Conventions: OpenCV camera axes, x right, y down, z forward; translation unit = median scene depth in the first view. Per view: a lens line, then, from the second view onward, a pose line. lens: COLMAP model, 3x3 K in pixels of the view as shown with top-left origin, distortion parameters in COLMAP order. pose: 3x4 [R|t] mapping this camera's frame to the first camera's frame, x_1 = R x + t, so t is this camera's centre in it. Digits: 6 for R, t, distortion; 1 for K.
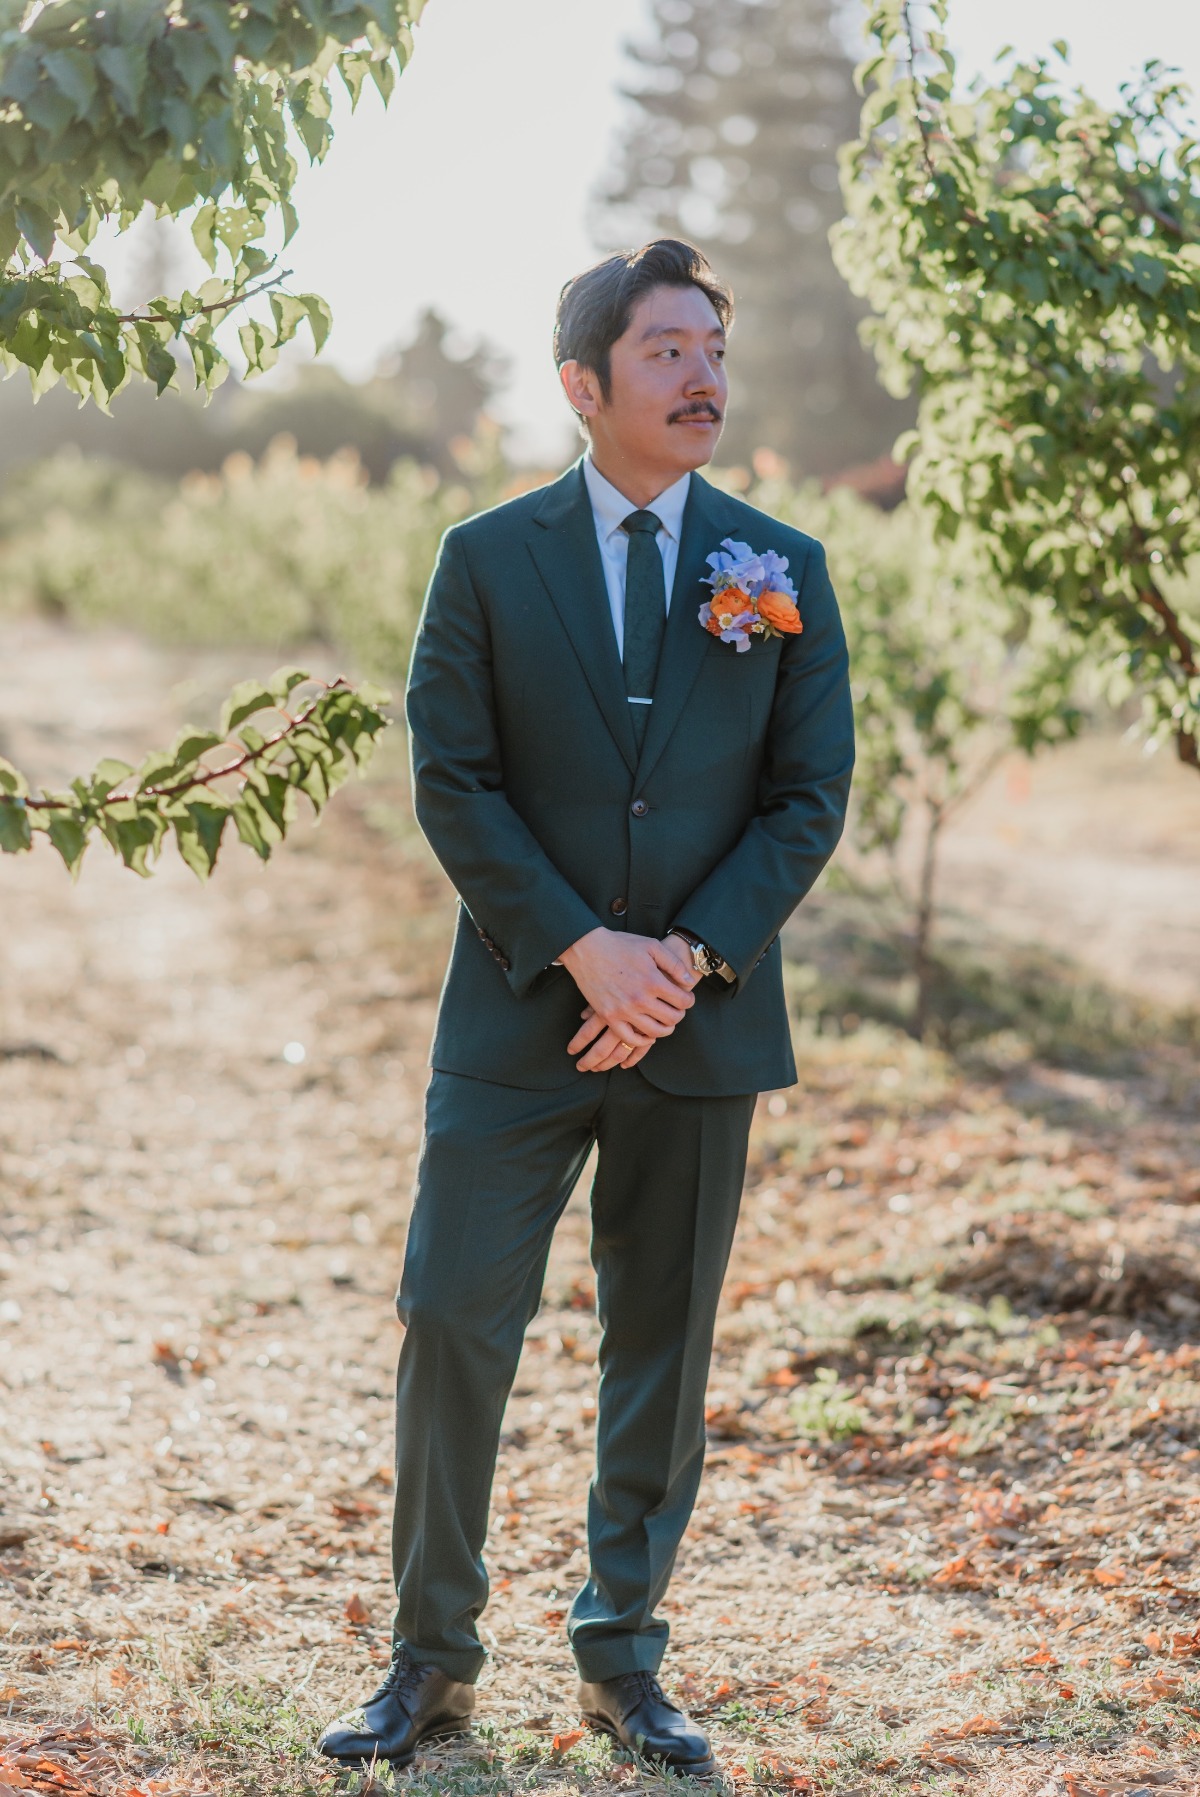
lens RADIAL K [[3089.6, 0, 600.0], [0, 3089.6, 898.5], [0, 0, 1]] dist [-0.005542, -0.140992]
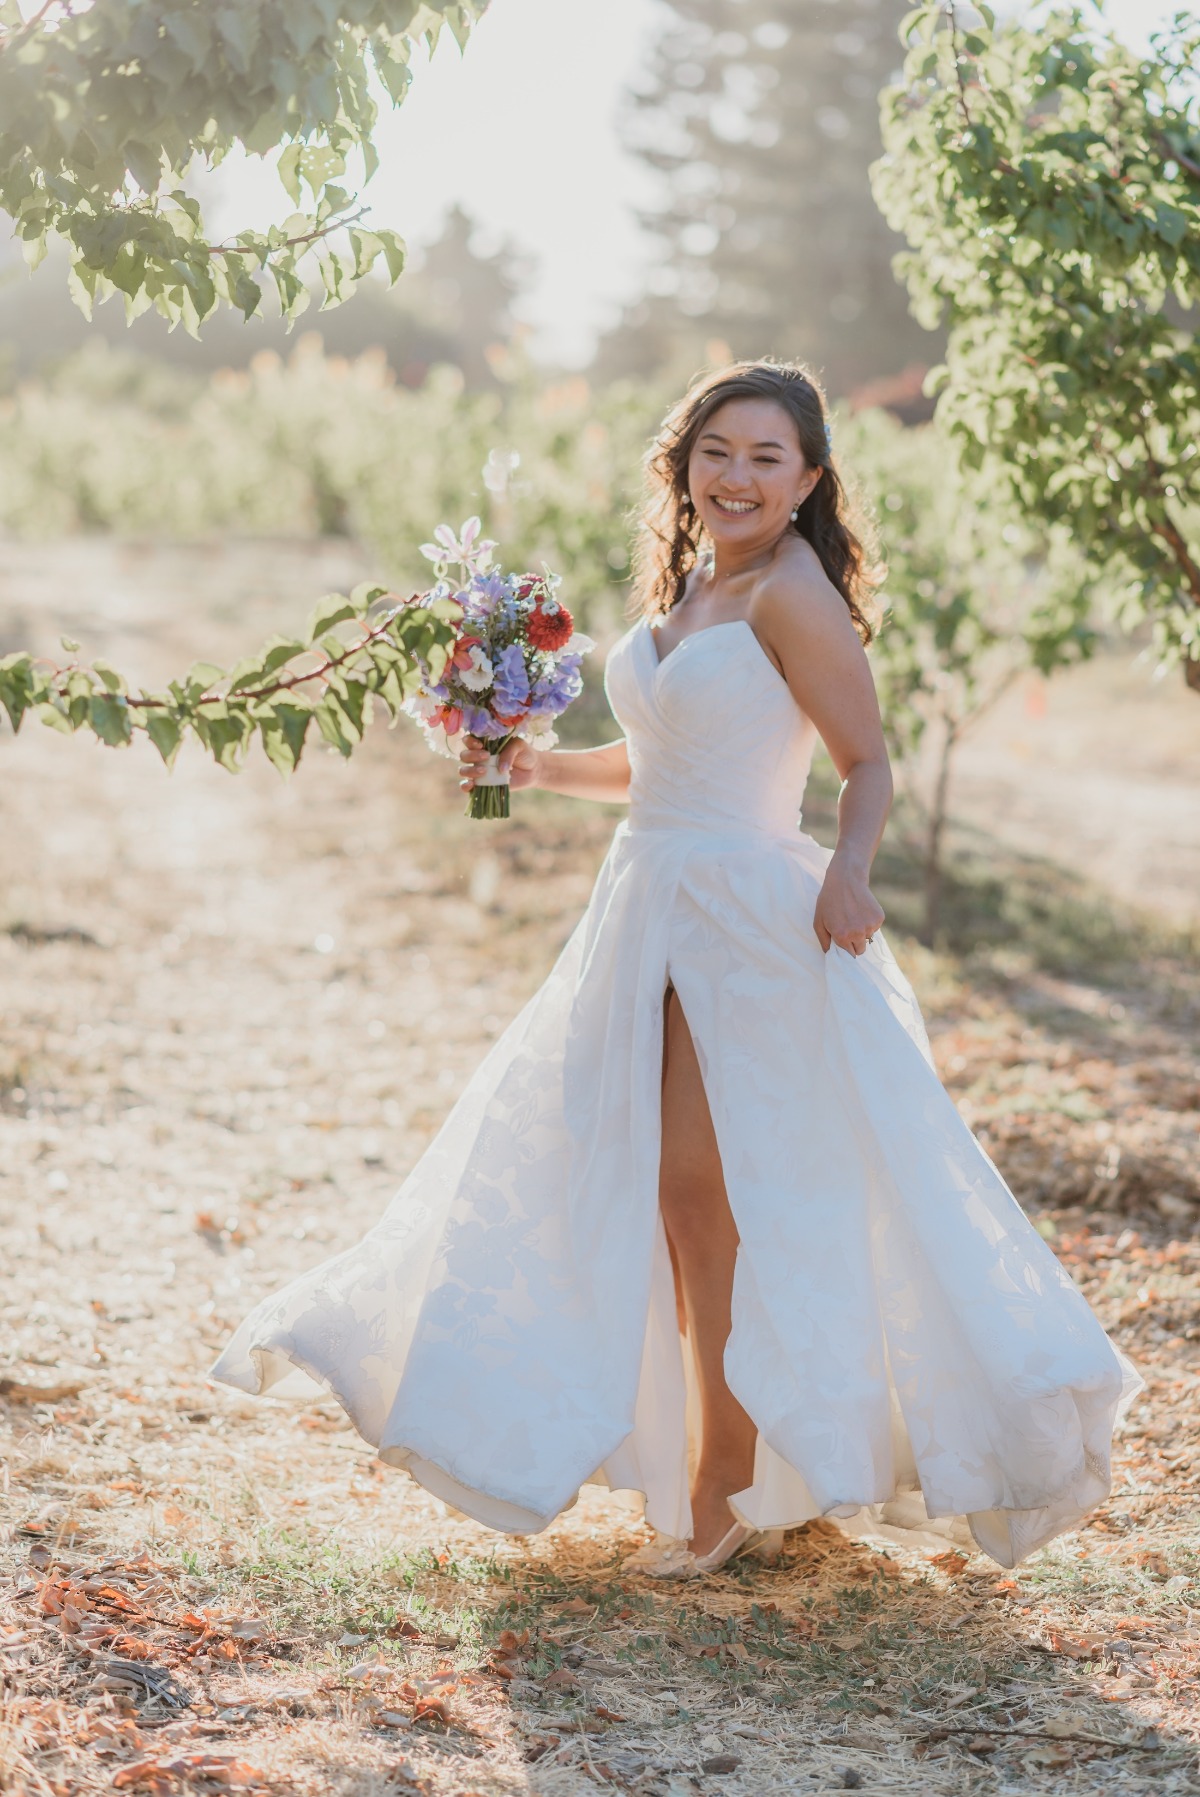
lens RADIAL K [[3360.1, 0, 600.0], [0, 3360.1, 898.5], [0, 0, 1]] dist [-0.043074, 0.131434]
pose [[0.999603, 0.026343, 0.010013, -0.021770], [-0.026623, 0.999229, 0.028851, 0.000091], [-0.009245, -0.029106, 0.999534, -0.143870]]
